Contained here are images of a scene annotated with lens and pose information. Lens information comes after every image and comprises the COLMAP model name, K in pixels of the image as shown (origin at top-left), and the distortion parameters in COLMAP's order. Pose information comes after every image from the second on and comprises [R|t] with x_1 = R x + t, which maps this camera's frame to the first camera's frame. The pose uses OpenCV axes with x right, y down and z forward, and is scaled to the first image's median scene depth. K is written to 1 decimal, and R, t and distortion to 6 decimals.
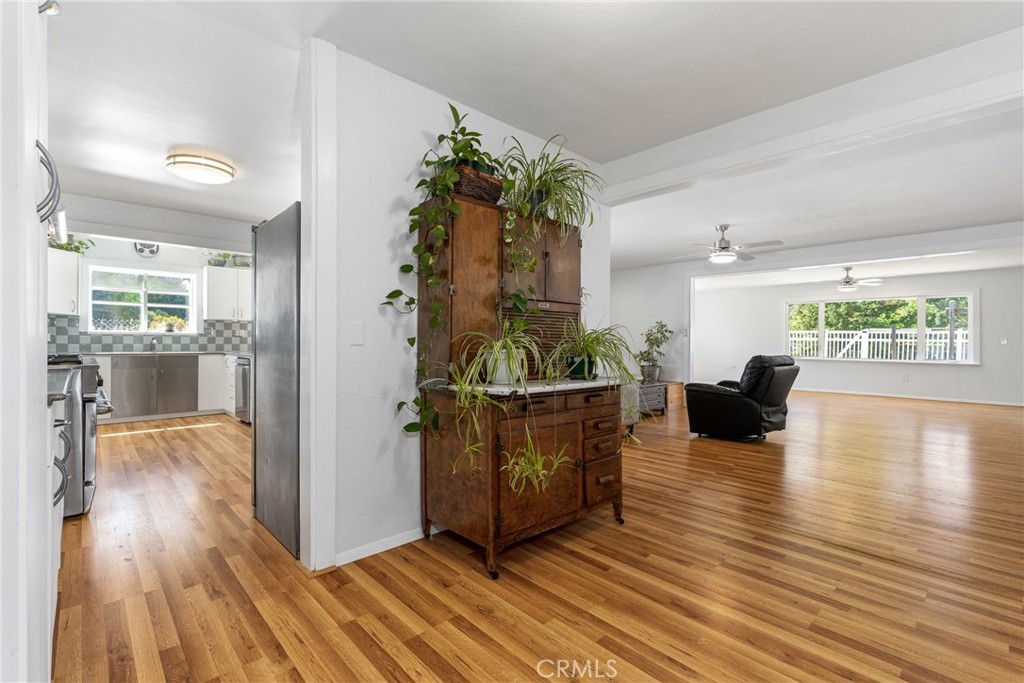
lens RADIAL K [[470.7, 0, 505.3], [0, 470.7, 343.2], [0, 0, 1]] dist [-0.001004, 0.000726]
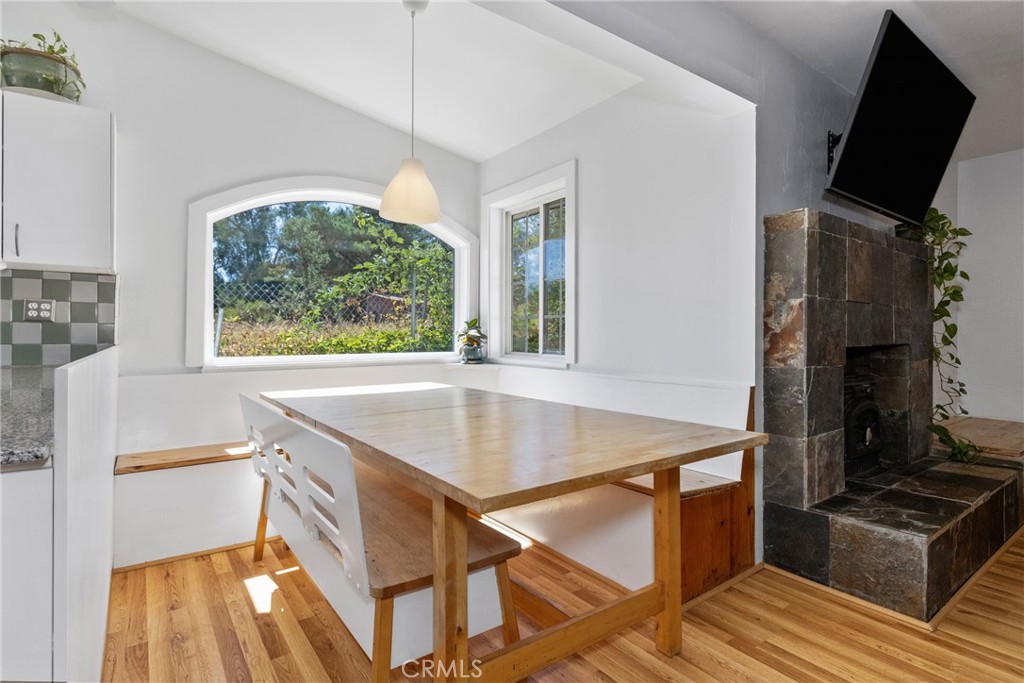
lens RADIAL K [[524.0, 0, 511.4], [0, 524.0, 339.0], [0, 0, 1]] dist [-0.024517, -0.000227]
pose [[0.994626, -0.007319, -0.103271, -0.226017], [0.007457, 0.999972, 0.000950, 0.000753], [0.103261, -0.001715, 0.994653, 0.743677]]
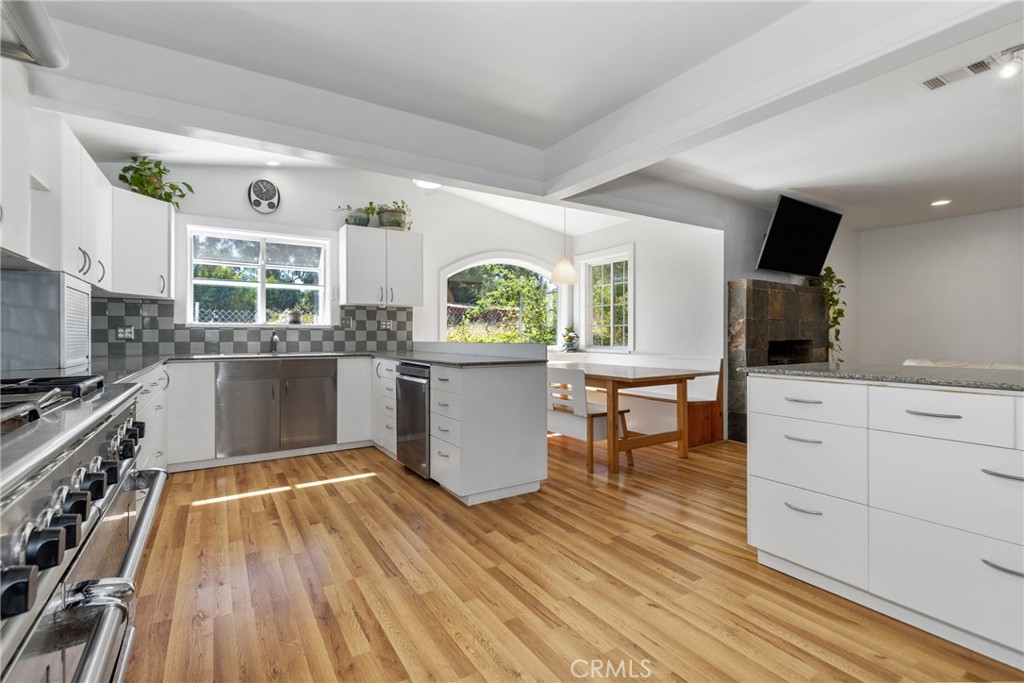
lens RADIAL K [[470.7, 0, 515.5], [0, 470.7, 336.3], [0, 0, 1]] dist [-0.001004, 0.000726]
pose [[0.986527, -0.011385, -0.163203, -0.287486], [0.010548, 0.999926, -0.005999, 0.001633], [0.163259, 0.004197, 0.986574, 0.378996]]
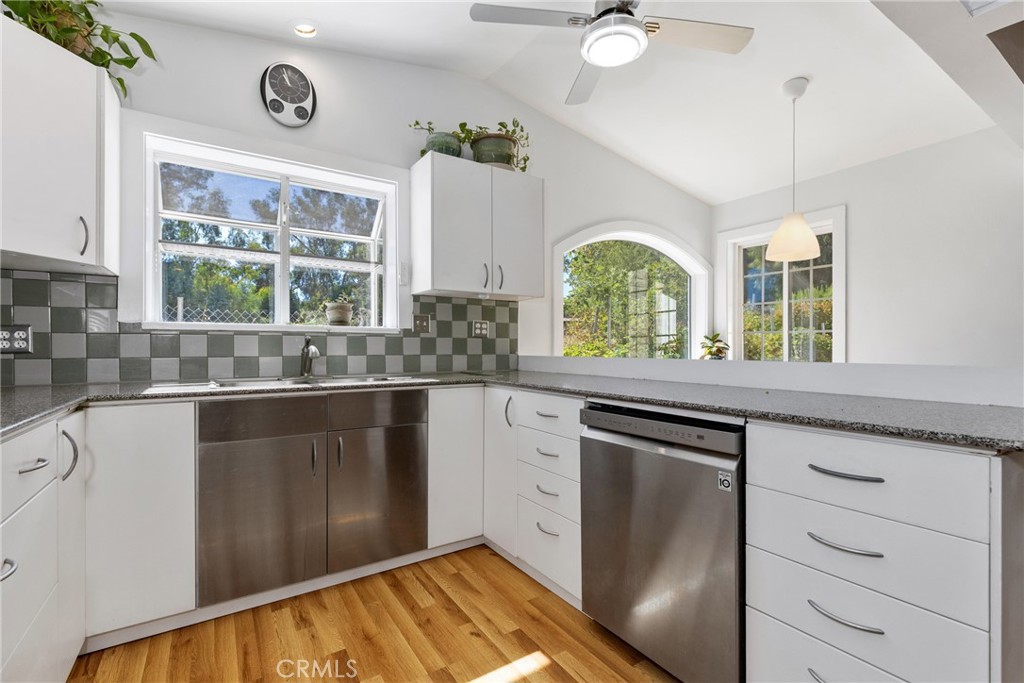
lens RADIAL K [[470.7, 0, 511.0], [0, 470.7, 347.6], [0, 0, 1]] dist [-0.001004, 0.000726]
pose [[0.985904, -0.009778, -0.167027, -0.507571], [0.009070, 0.999946, -0.005004, -0.002046], [0.167067, 0.003418, 0.985940, 0.636201]]
